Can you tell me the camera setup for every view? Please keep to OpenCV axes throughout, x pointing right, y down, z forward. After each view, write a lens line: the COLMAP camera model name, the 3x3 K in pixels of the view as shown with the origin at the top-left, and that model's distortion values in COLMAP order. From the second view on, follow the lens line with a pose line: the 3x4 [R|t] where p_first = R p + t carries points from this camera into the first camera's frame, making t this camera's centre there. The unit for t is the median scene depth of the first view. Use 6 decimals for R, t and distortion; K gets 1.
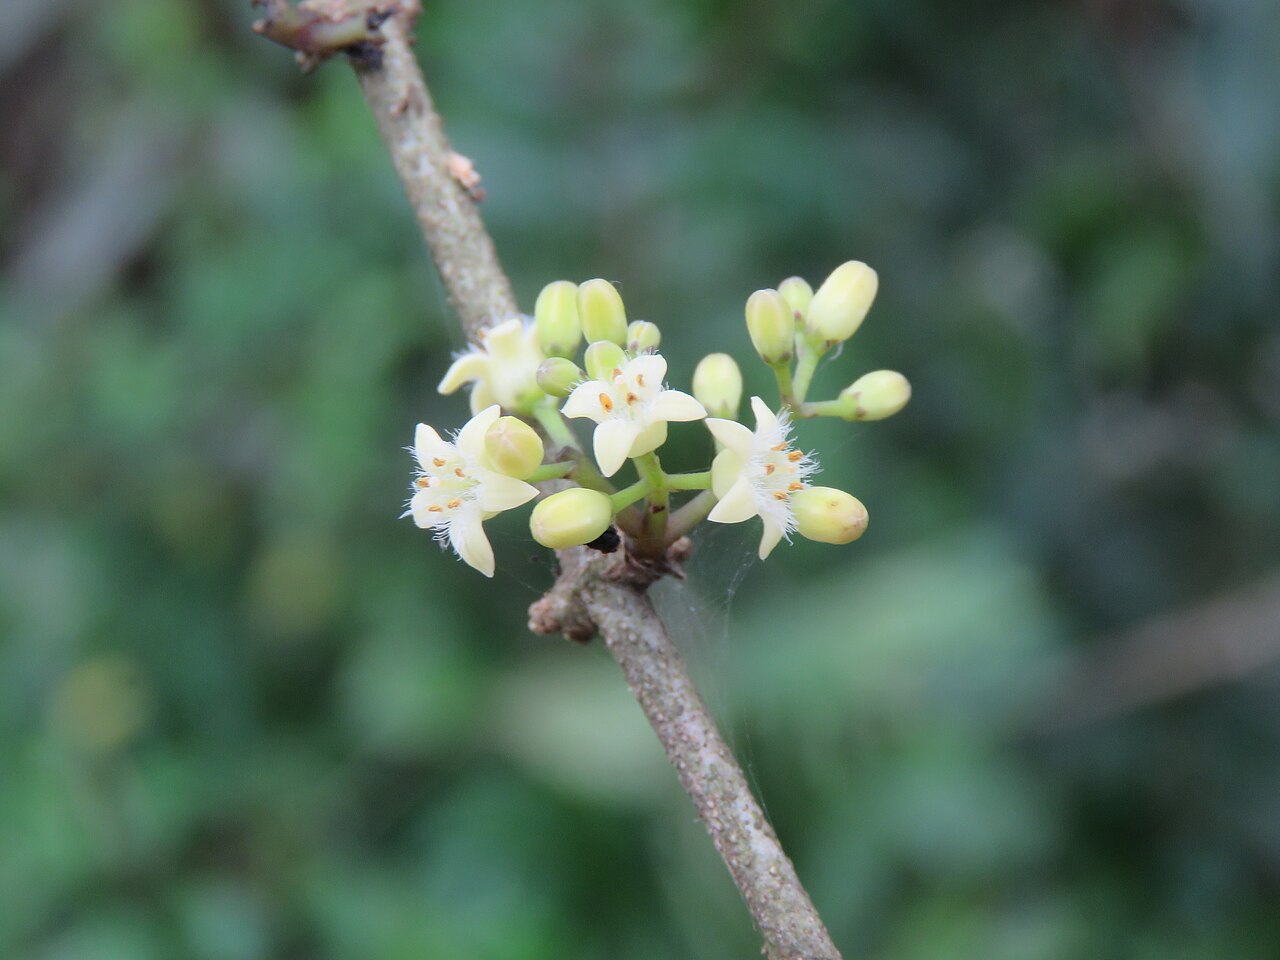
lens RADIAL K [[3772.6, 0, 640.0], [0, 3772.6, 480.0], [0, 0, 1]] dist [-0.915566, -0.971540]
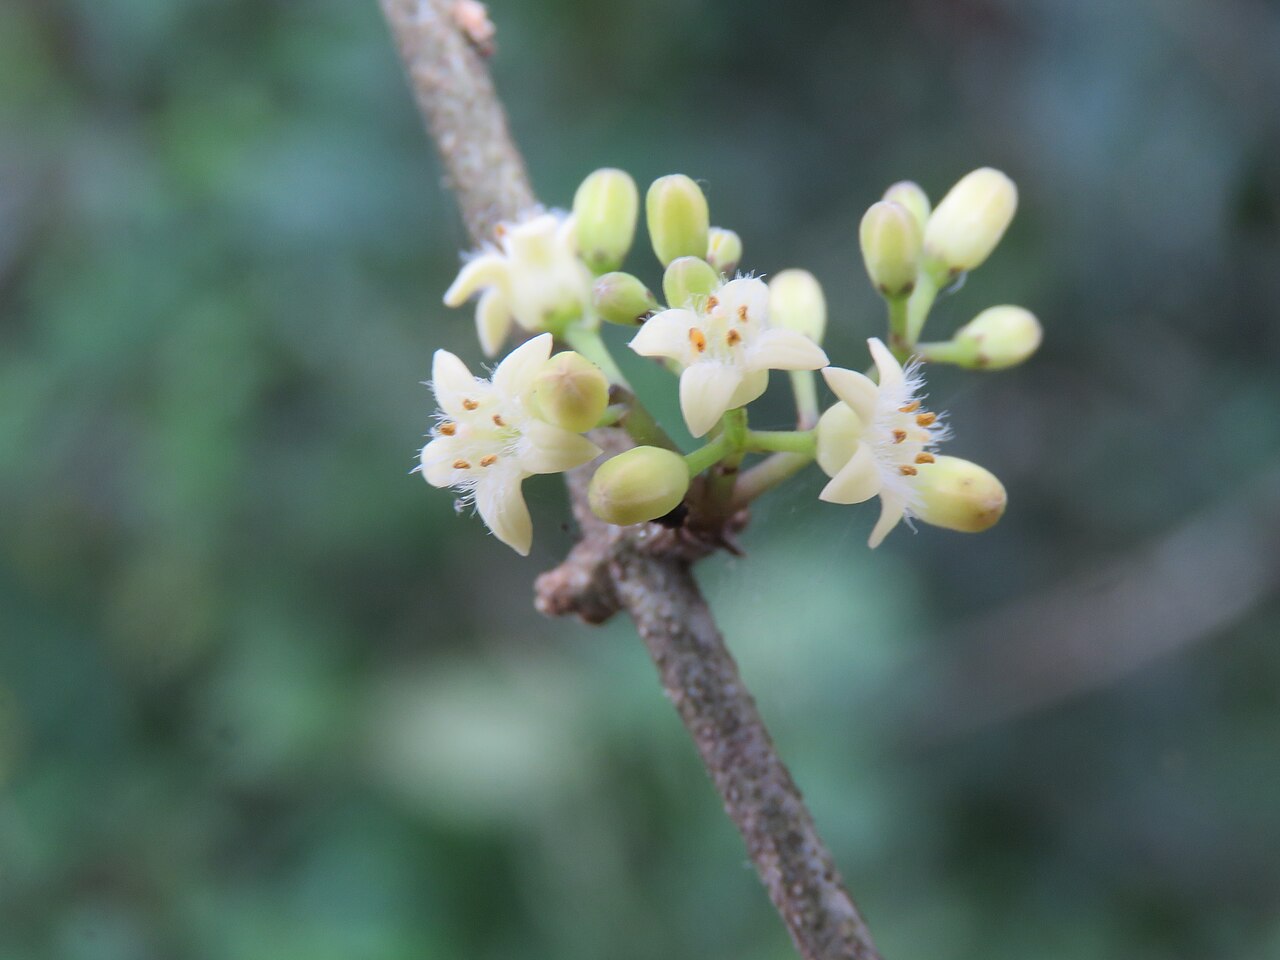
lens RADIAL K [[3772.6, 0, 640.0], [0, 3772.6, 480.0], [0, 0, 1]] dist [-0.915566, -0.971540]
pose [[0.993375, 0.048019, 0.104407, -0.093648], [-0.053482, 0.997308, 0.050165, -0.028304], [-0.101717, -0.055416, 0.993269, 0.224599]]
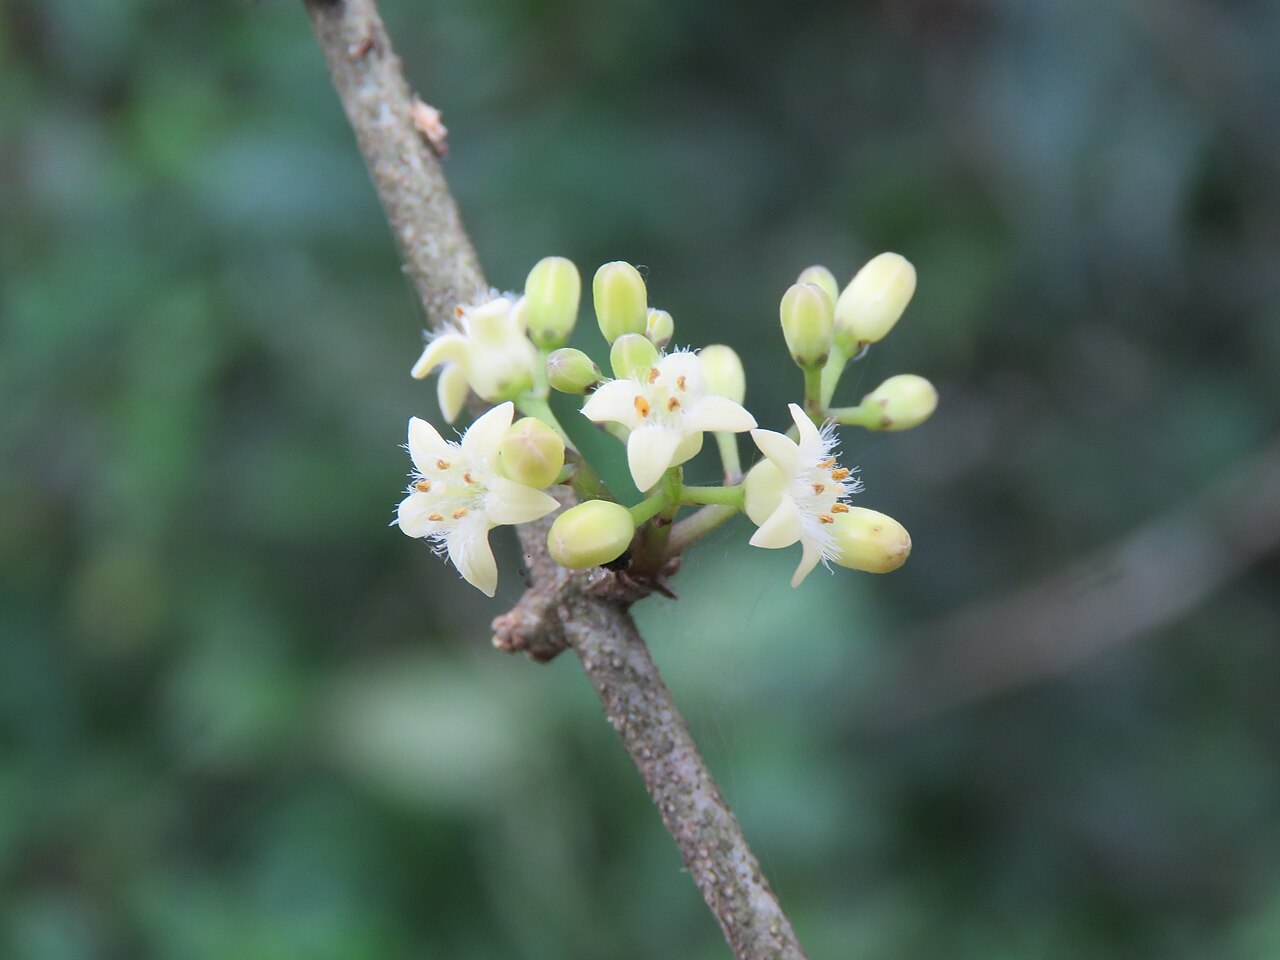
lens RADIAL K [[3772.6, 0, 640.0], [0, 3772.6, 480.0], [0, 0, 1]] dist [-0.915566, -0.971540]
pose [[0.988473, 0.041106, 0.145712, -0.129025], [-0.045560, 0.998587, 0.027357, -0.025926], [-0.144382, -0.033680, 0.988949, 0.123188]]
